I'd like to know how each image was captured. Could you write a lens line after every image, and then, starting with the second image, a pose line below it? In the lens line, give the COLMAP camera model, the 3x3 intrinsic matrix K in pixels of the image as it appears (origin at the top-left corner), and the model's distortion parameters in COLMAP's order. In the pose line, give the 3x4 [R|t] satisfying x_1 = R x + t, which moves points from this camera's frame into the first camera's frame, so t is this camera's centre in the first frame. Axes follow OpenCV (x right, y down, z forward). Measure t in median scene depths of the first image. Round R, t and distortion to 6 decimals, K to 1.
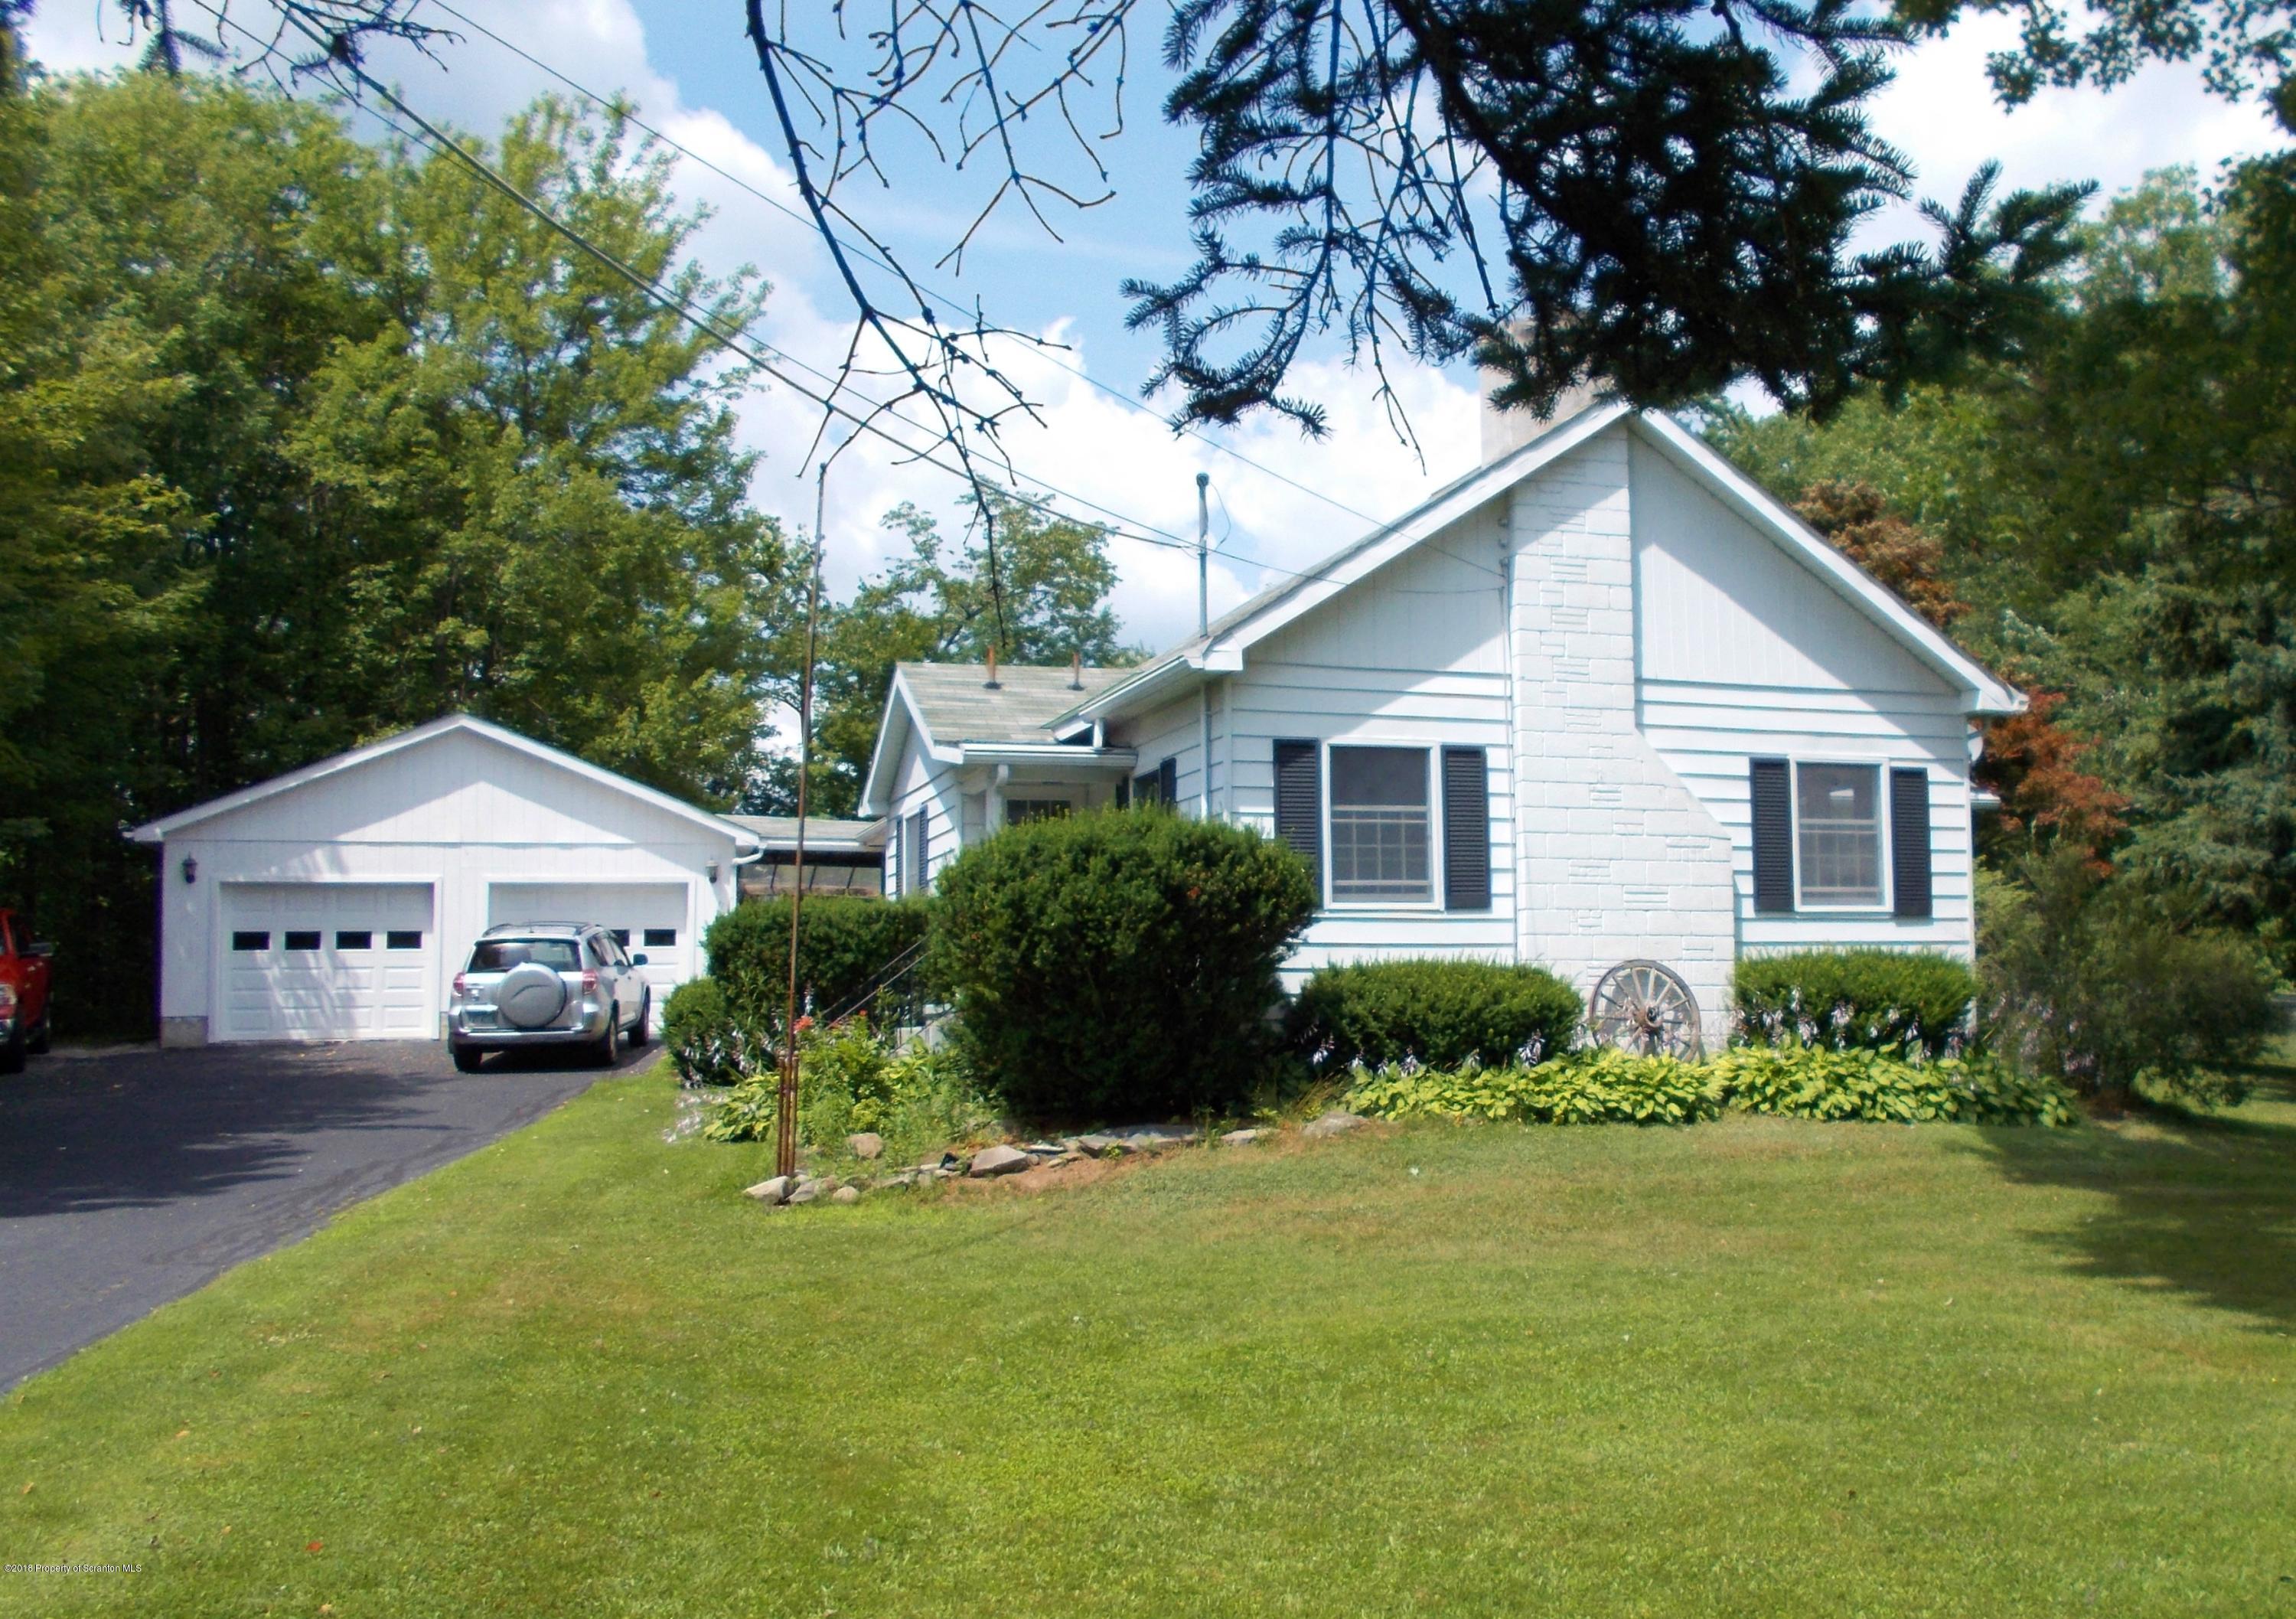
lens RADIAL K [[1817.8, 0, 1148.0], [0, 1817.8, 809.5], [0, 0, 1]] dist [0.001328, 0.009499]
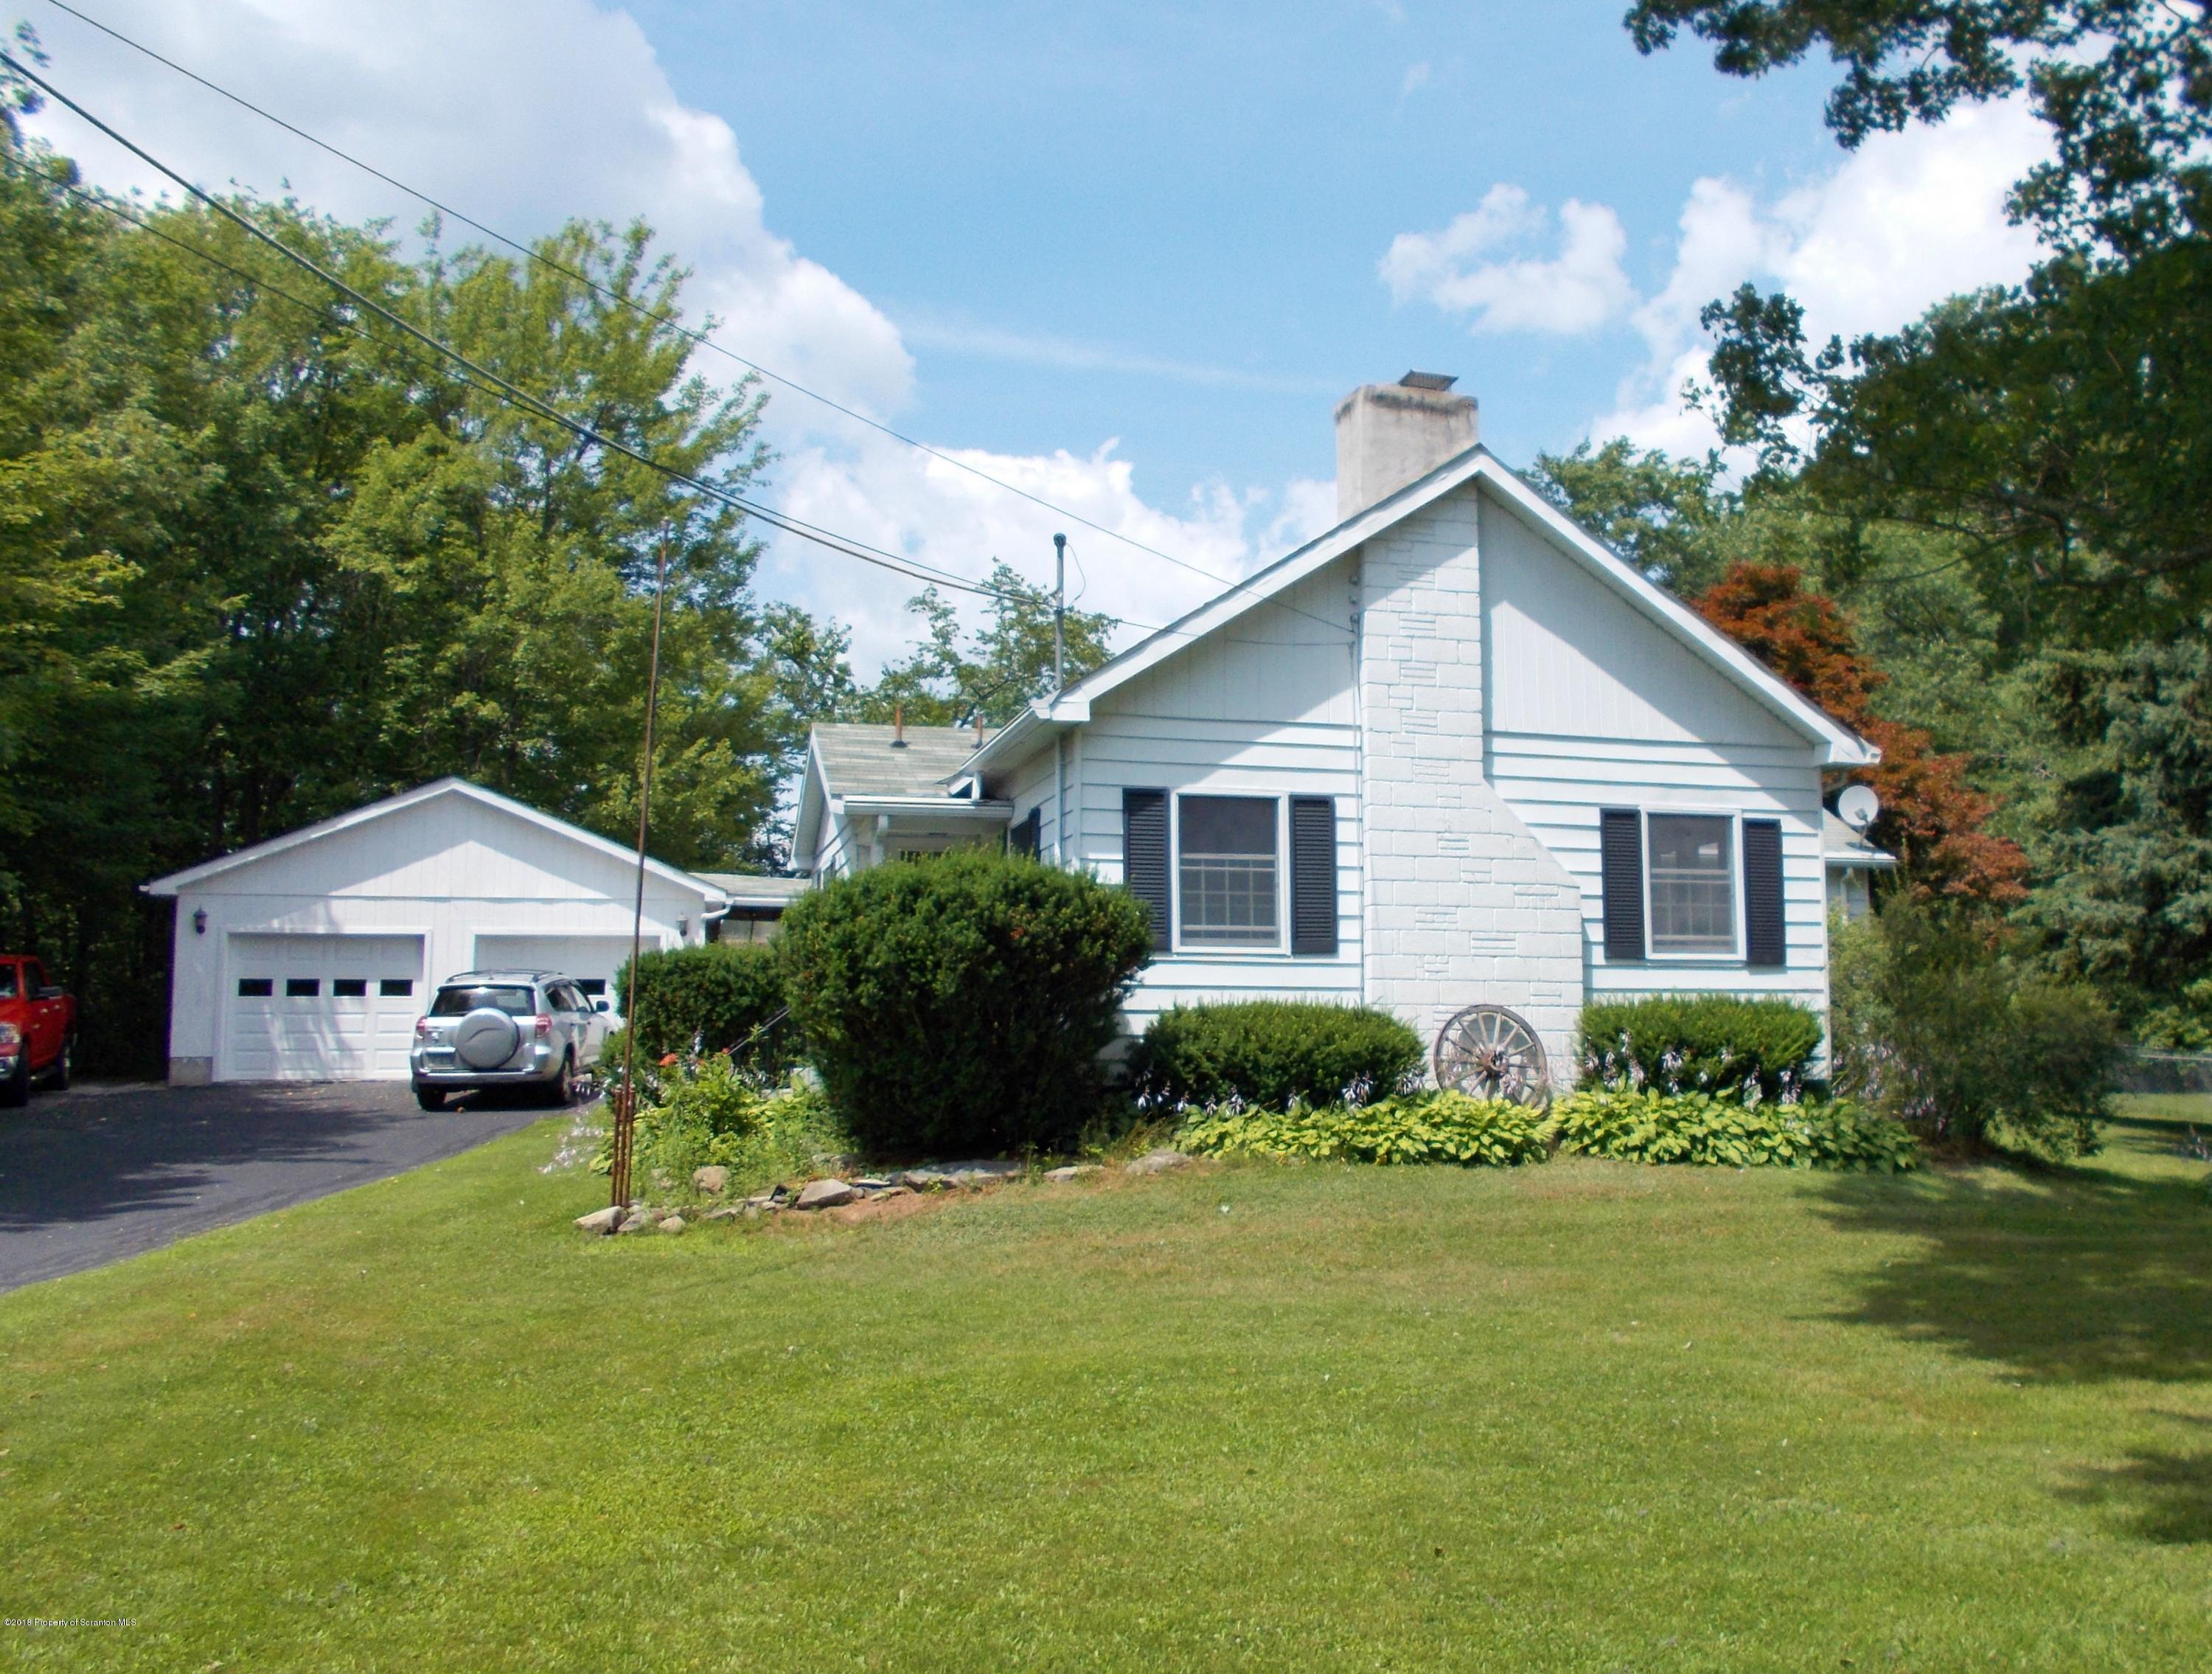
lens RADIAL K [[1666.1, 0, 1106.0], [0, 1666.1, 837.0], [0, 0, 1]] dist [0.001950, 0.001409]
pose [[0.999024, 0.001568, -0.044141, 0.095915], [-0.002755, 0.999636, -0.026836, 0.013728], [0.044083, 0.026931, 0.998665, 0.051973]]
